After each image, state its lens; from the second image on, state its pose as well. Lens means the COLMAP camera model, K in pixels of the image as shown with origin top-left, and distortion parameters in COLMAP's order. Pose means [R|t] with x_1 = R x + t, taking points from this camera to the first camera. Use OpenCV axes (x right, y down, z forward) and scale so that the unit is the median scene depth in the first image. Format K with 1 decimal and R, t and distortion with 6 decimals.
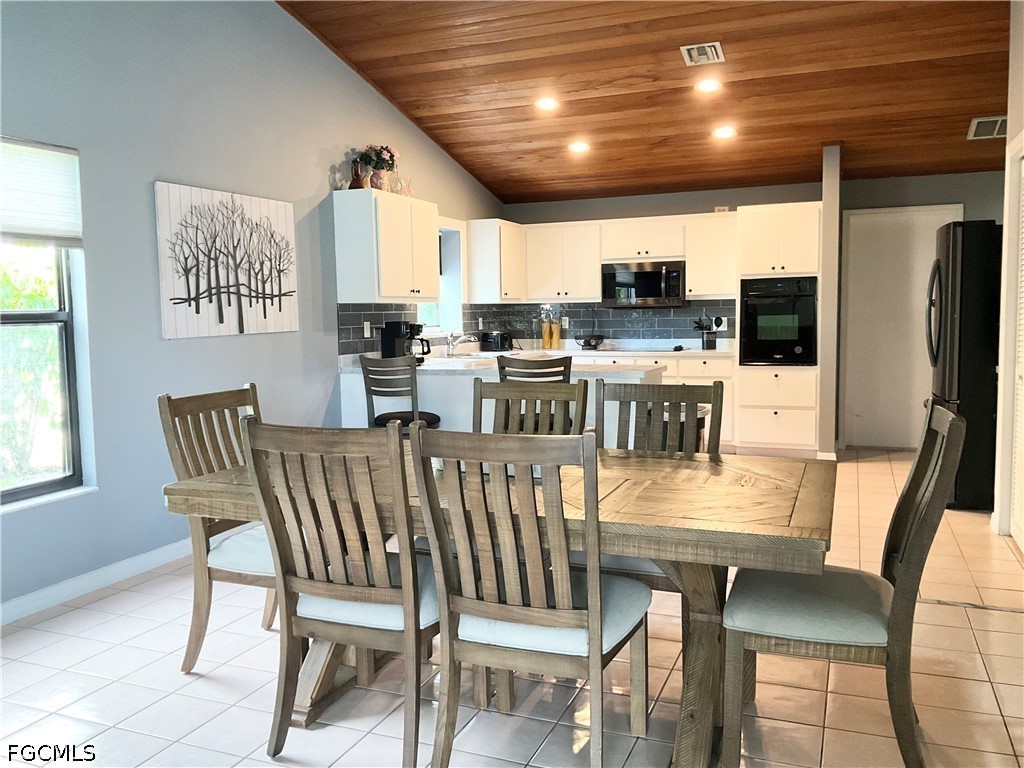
lens RADIAL K [[849.6, 0, 510.0], [0, 849.6, 385.4], [0, 0, 1]] dist [0.090550, -0.175674]
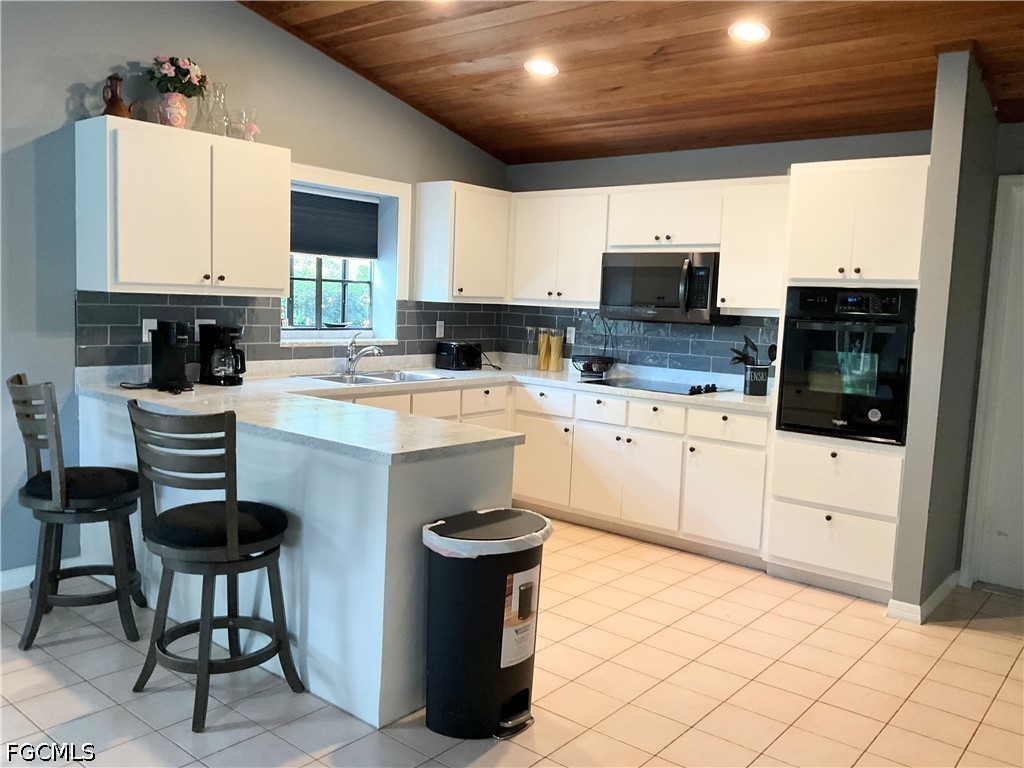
lens RADIAL K [[849.6, 0, 509.0], [0, 849.6, 378.8], [0, 0, 1]] dist [0.090550, -0.175674]
pose [[0.951530, 0.083888, -0.295893, 0.267768], [-0.082341, 0.996447, 0.017710, -0.054555], [0.296328, 0.007512, 0.955057, 0.375517]]
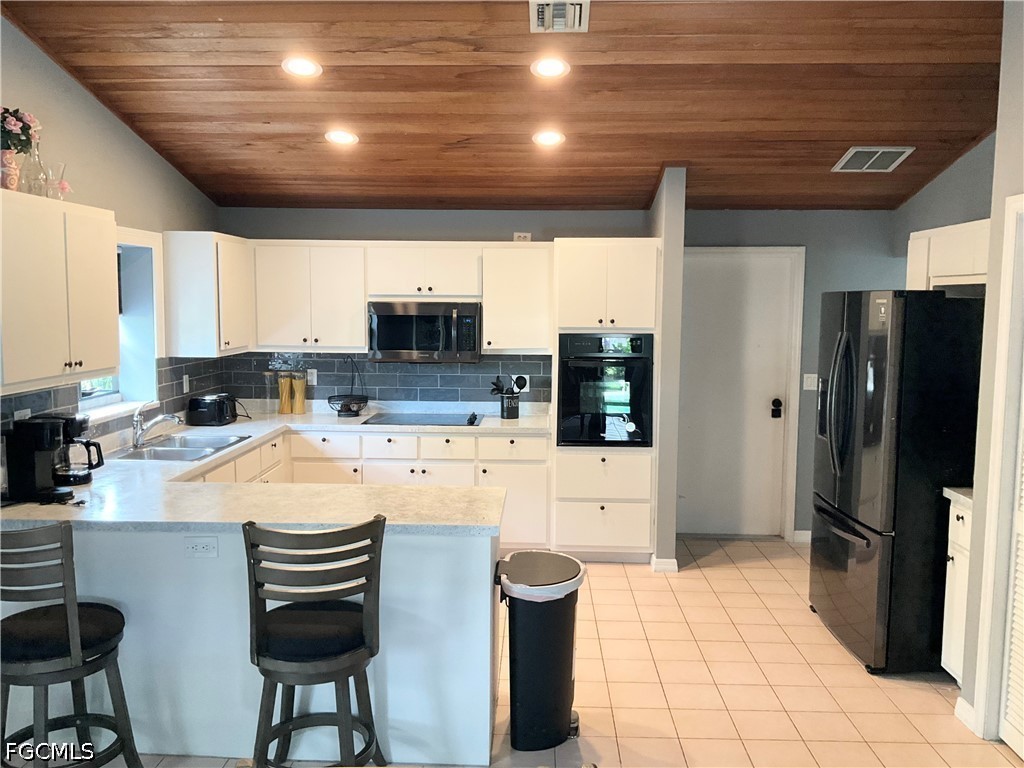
lens RADIAL K [[849.6, 0, 509.6], [0, 849.6, 379.6], [0, 0, 1]] dist [0.090550, -0.175674]
pose [[0.940978, -0.008577, 0.338360, -0.026522], [0.007258, 0.999960, 0.005165, -0.087527], [-0.338391, -0.002405, 0.941003, 0.308080]]
